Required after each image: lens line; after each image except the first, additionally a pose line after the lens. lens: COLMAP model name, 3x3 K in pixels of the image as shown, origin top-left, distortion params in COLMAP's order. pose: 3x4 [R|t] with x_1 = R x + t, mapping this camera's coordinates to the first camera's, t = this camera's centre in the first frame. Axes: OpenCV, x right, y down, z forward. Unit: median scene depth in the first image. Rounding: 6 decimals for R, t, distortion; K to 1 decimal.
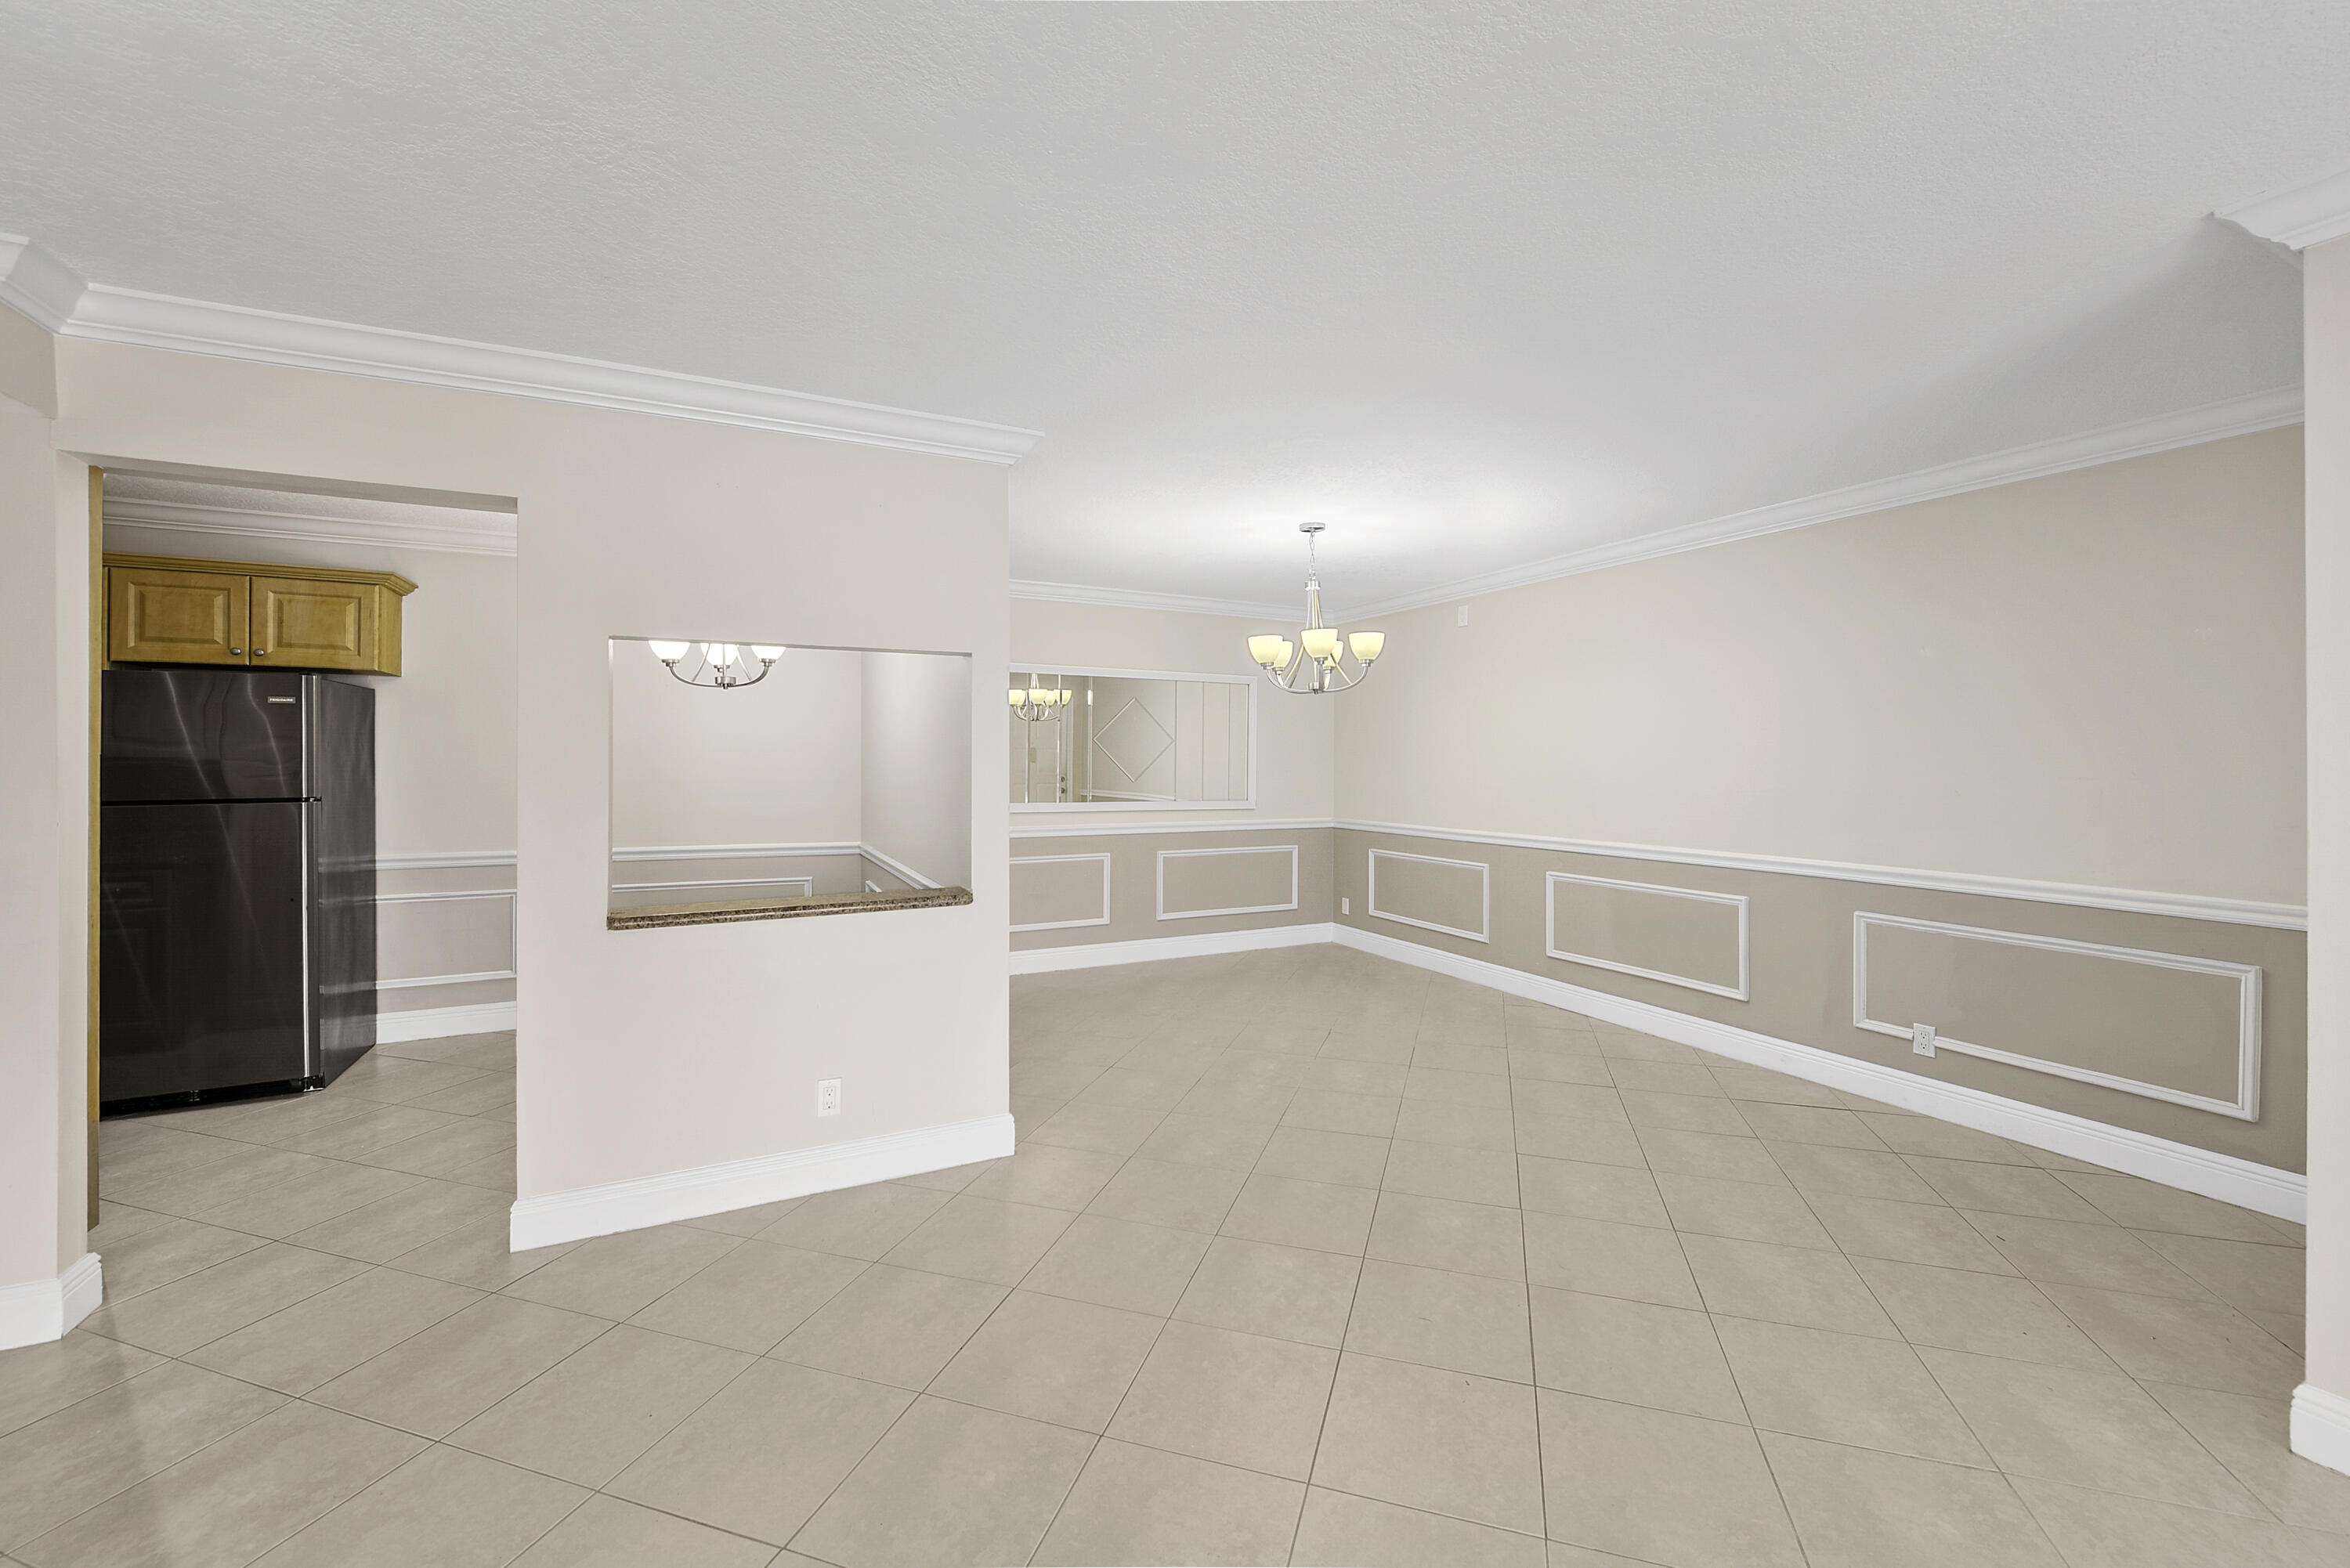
lens RADIAL K [[928.6, 0, 1181.0], [0, 928.6, 739.7], [0, 0, 1]] dist [-0.001833, -0.000284]
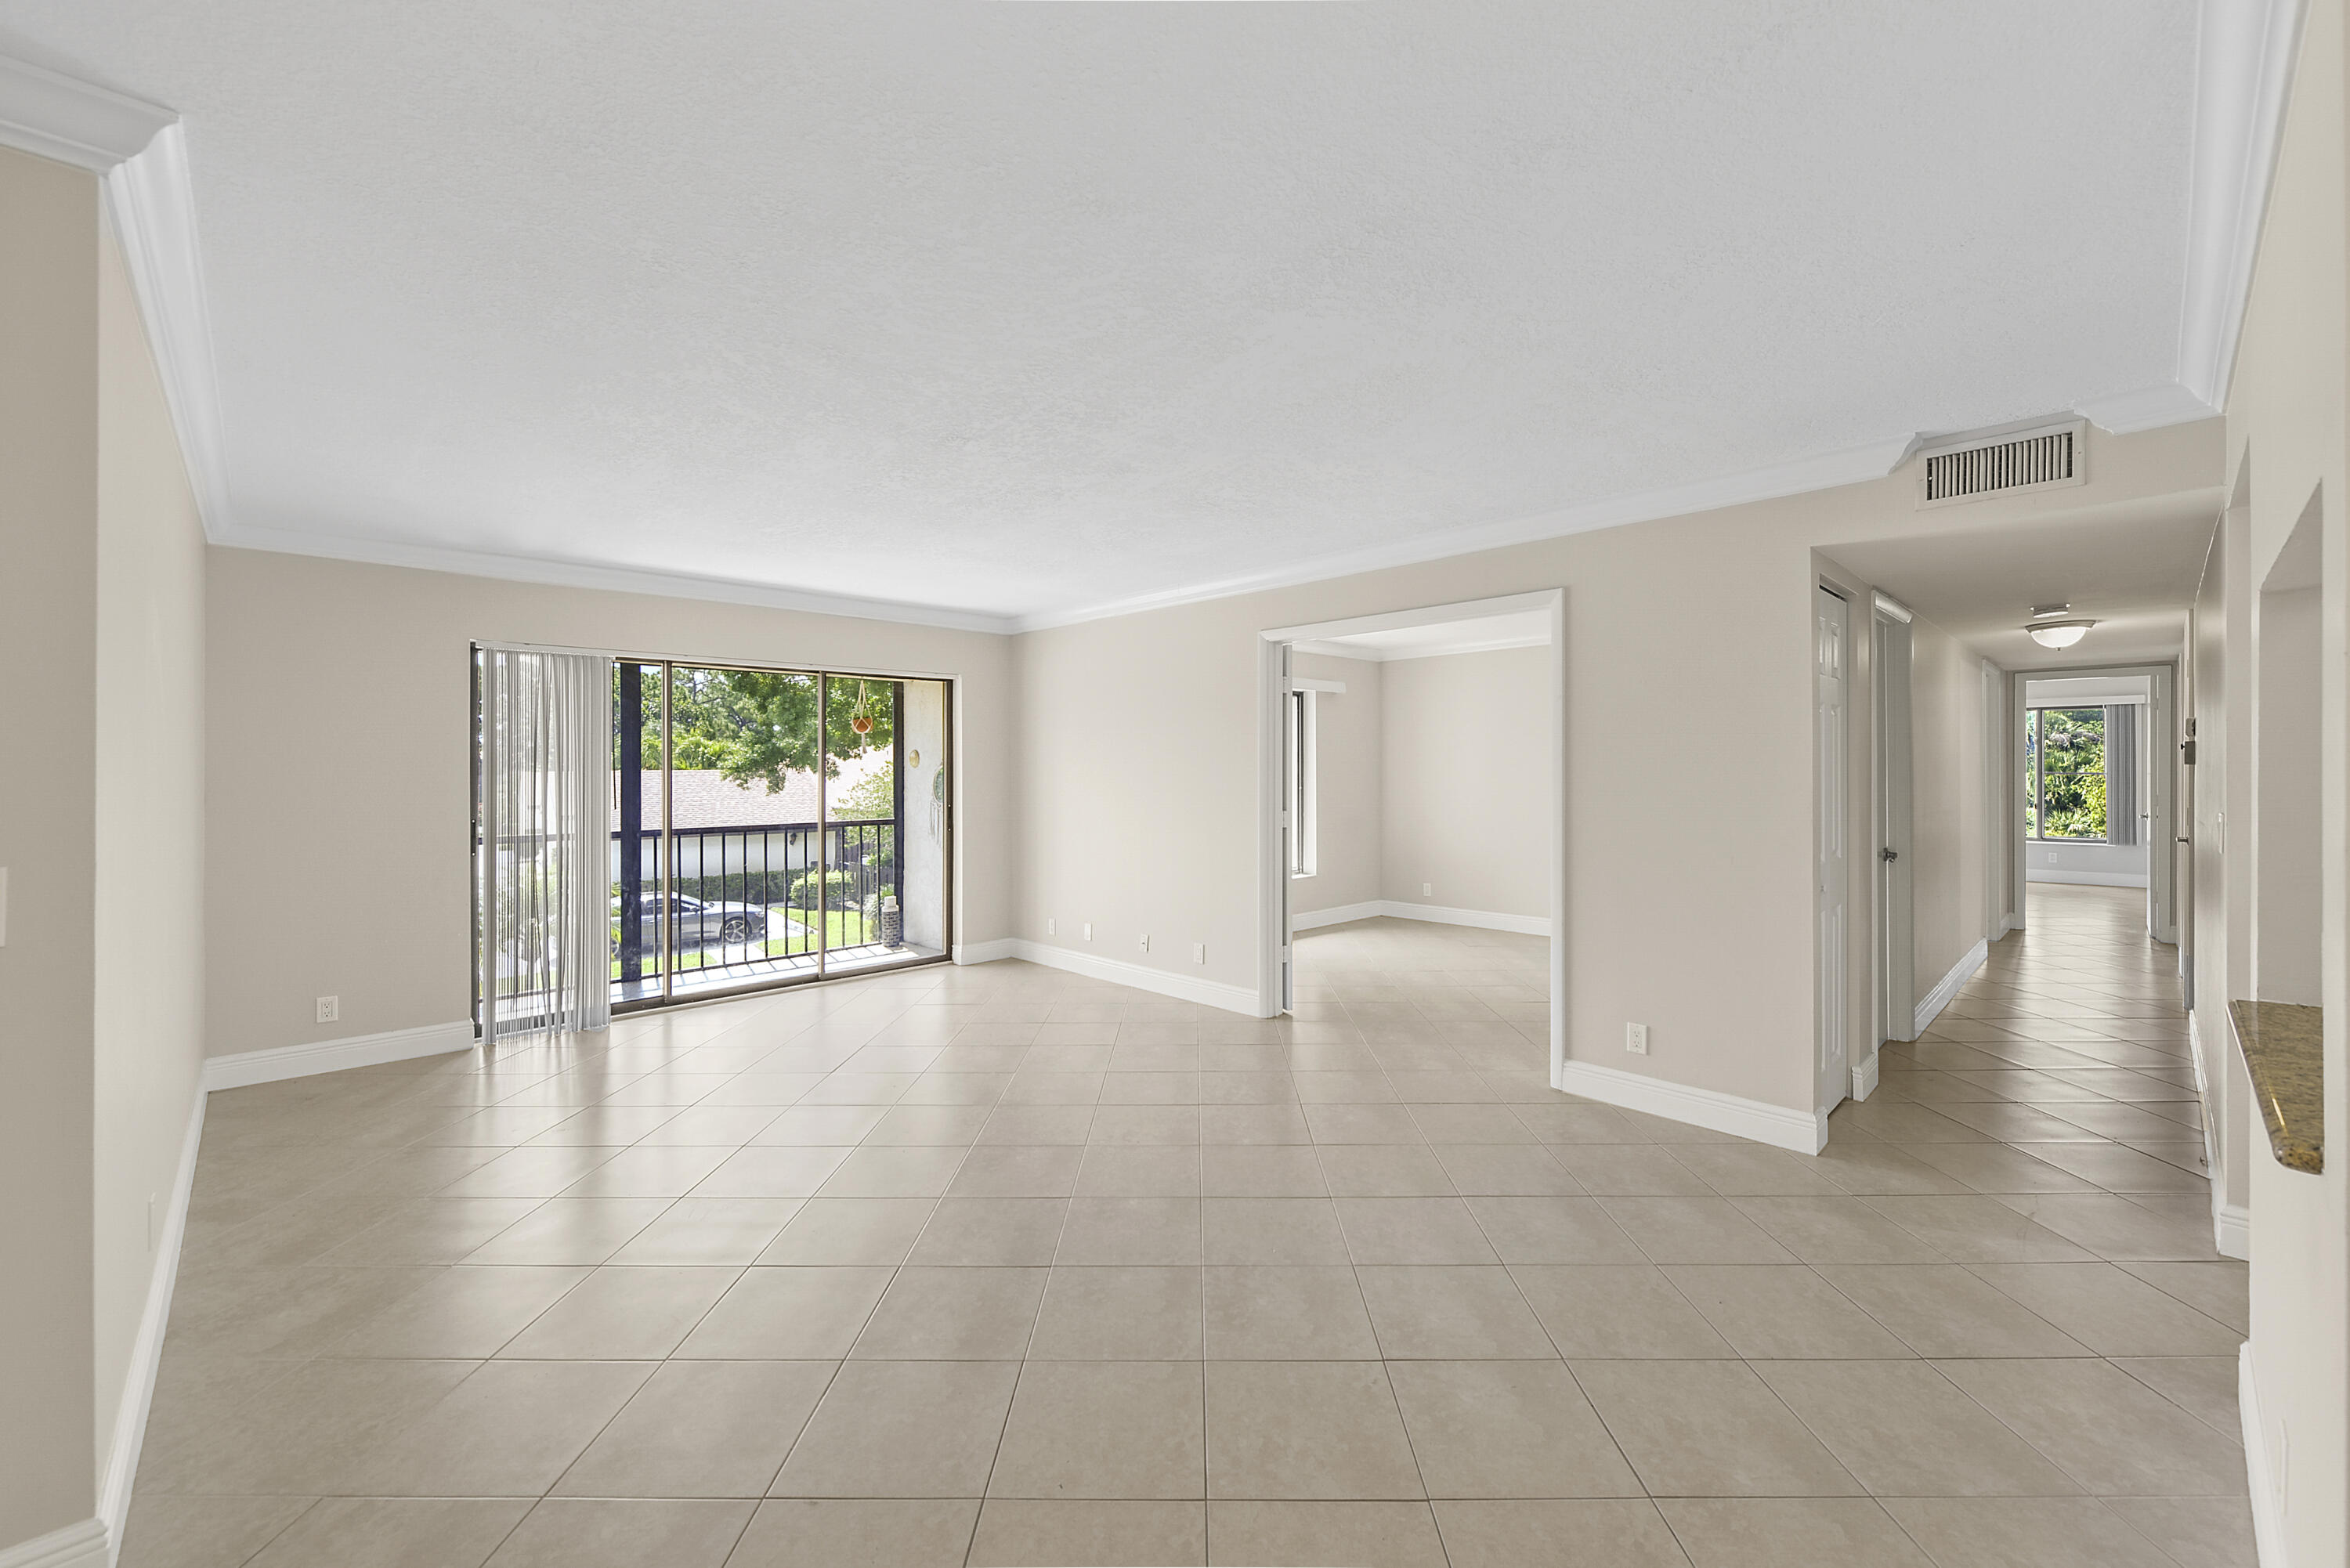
lens RADIAL K [[942.8, 0, 1175.2], [0, 942.8, 758.8], [0, 0, 1]] dist [-0.002263, -0.000801]
pose [[-0.955614, 0.000358, -0.294621, 0.233129], [0.009872, 0.999477, -0.030805, 0.016383], [0.294456, -0.032346, -0.955117, 0.950360]]
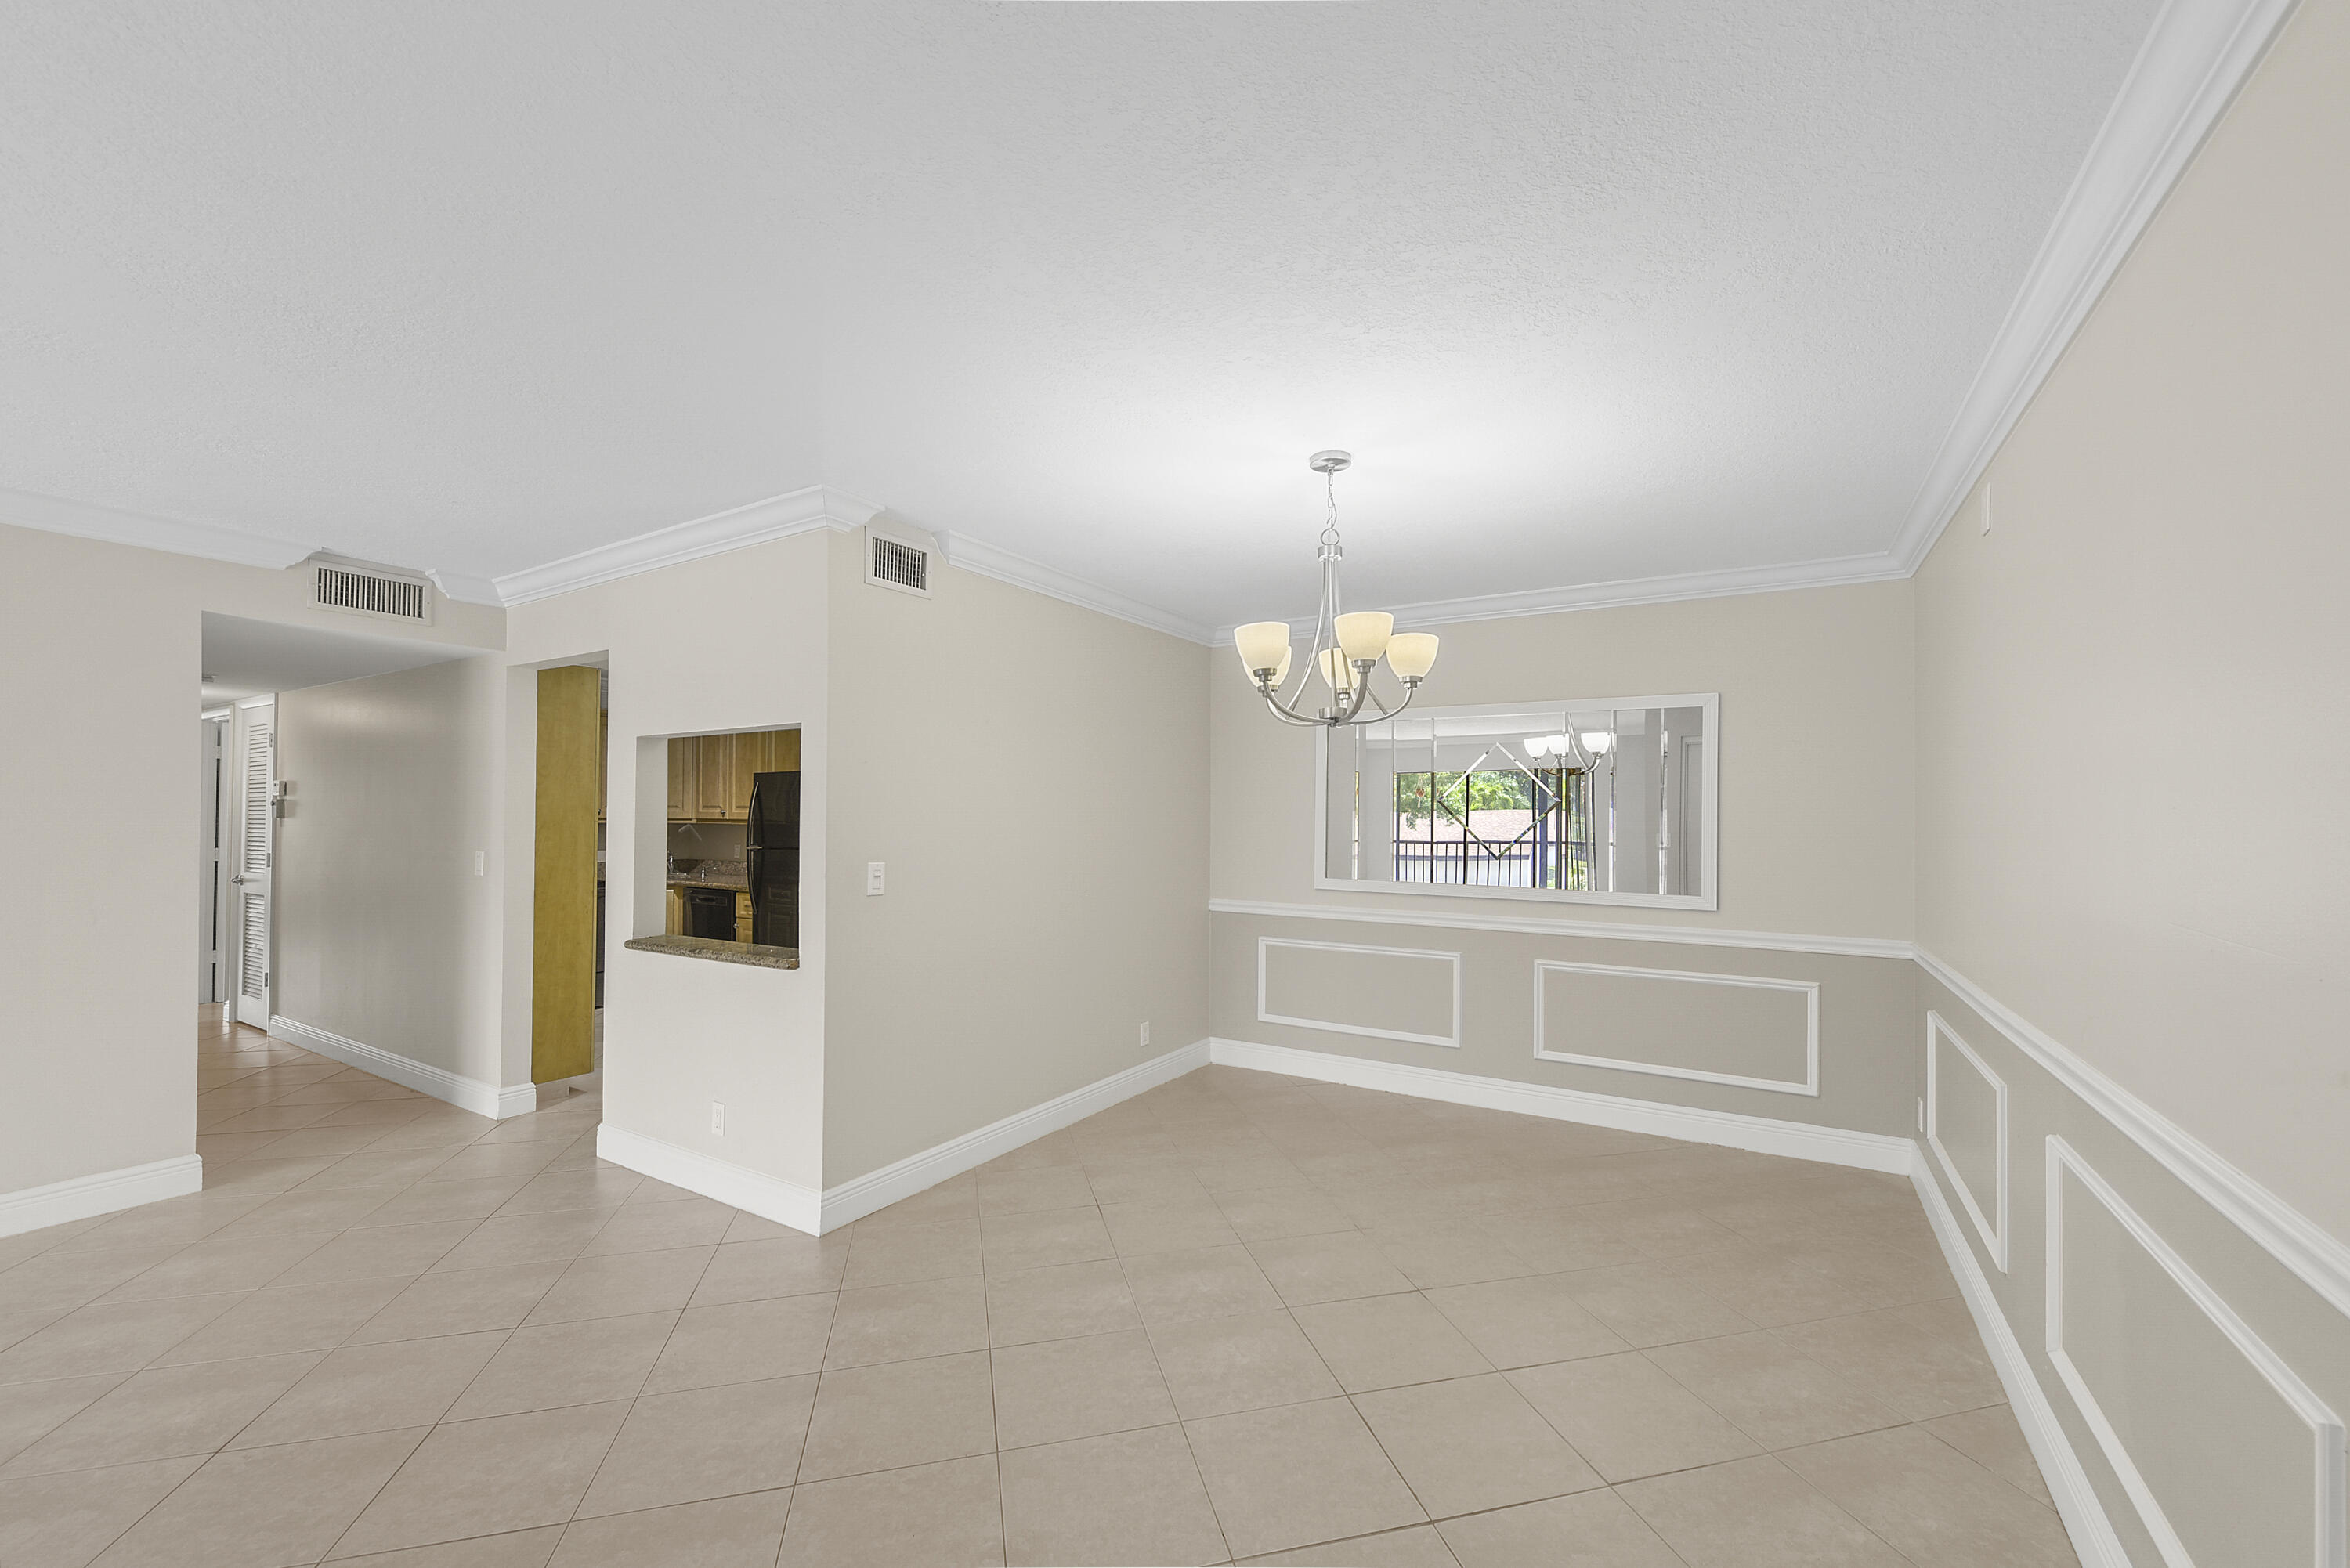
lens RADIAL K [[941.5, 0, 1194.7], [0, 941.5, 784.6], [0, 0, 1]] dist [-0.000820, -0.002387]
pose [[0.530023, -0.030595, -0.847431, 0.680941], [0.016595, 0.999532, -0.025707, 0.006576], [0.847821, -0.000438, 0.530283, 0.637192]]
